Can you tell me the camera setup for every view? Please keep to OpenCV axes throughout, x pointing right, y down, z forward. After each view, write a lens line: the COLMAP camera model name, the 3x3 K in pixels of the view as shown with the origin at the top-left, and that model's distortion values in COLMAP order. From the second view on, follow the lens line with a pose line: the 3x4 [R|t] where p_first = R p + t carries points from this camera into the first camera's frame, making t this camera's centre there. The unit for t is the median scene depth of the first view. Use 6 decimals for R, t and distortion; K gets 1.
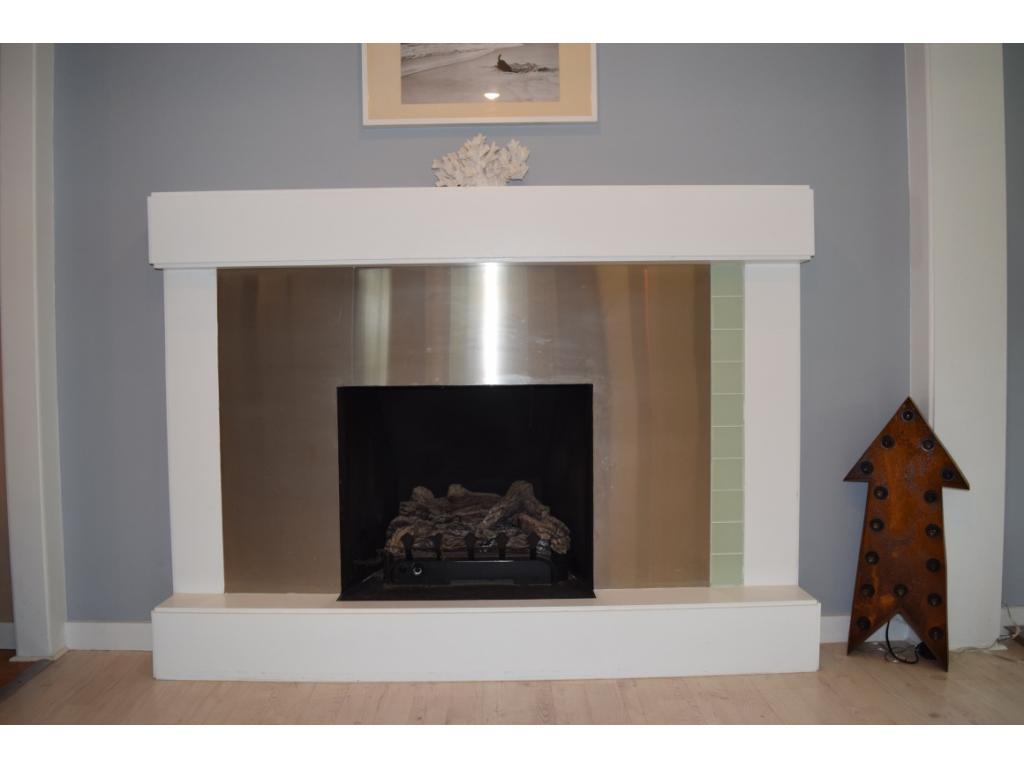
lens RADIAL K [[803.2, 0, 512.0], [0, 803.2, 384.0], [0, 0, 1]] dist [-0.084147, 0.009152]
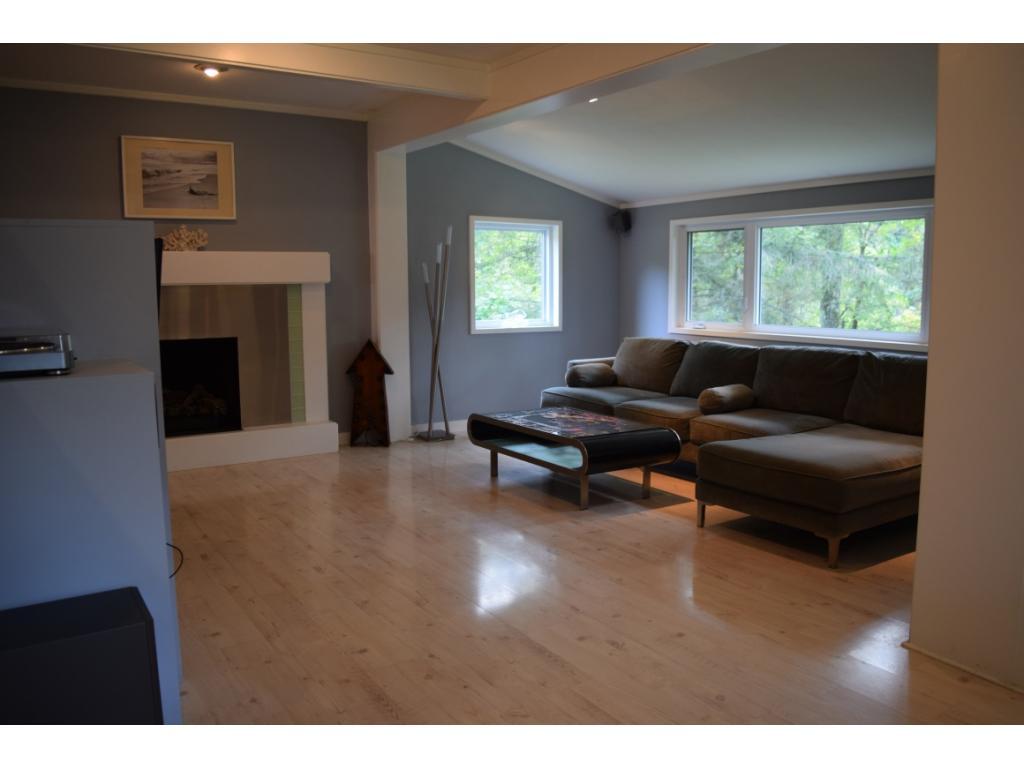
lens RADIAL K [[829.1, 0, 512.0], [0, 829.1, 384.0], [0, 0, 1]] dist [-0.086799, 0.001357]
pose [[0.854885, -0.051316, 0.516273, -0.452893], [0.017015, 0.997334, 0.070956, -0.018593], [-0.518538, -0.051875, 0.853480, -1.428053]]
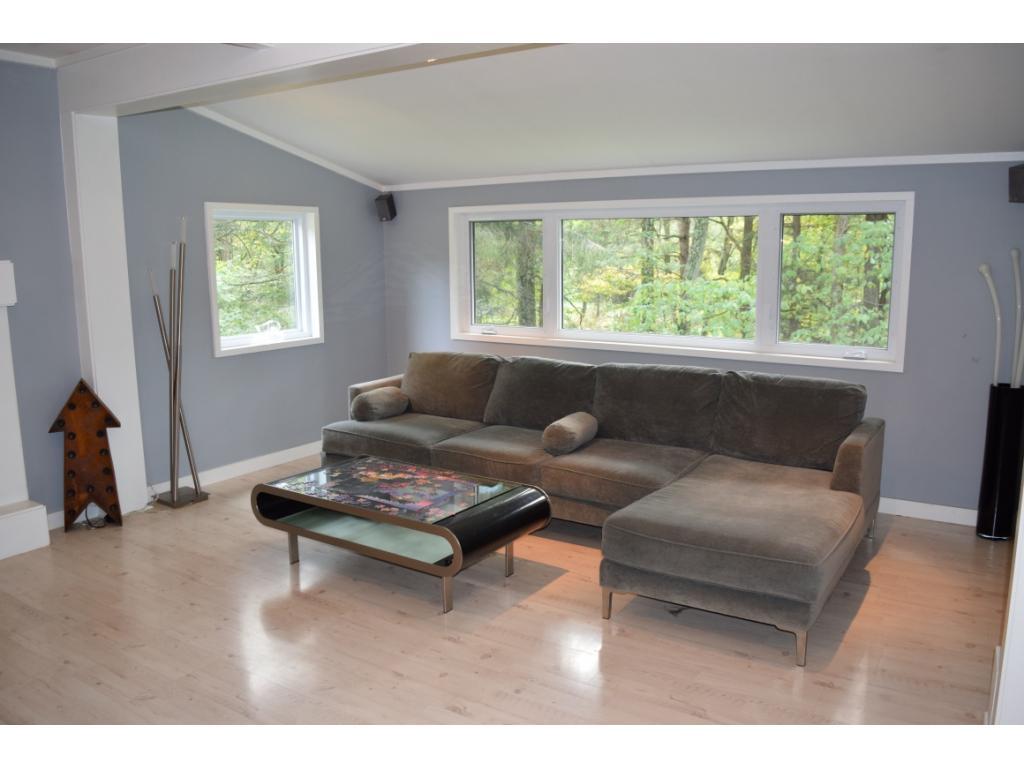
lens RADIAL K [[803.2, 0, 512.0], [0, 803.2, 384.0], [0, 0, 1]] dist [-0.084147, 0.009152]
pose [[0.571985, -0.133077, 0.809397, -0.353907], [0.039112, 0.990054, 0.135141, -0.169780], [-0.819331, -0.045642, 0.571501, -0.769534]]
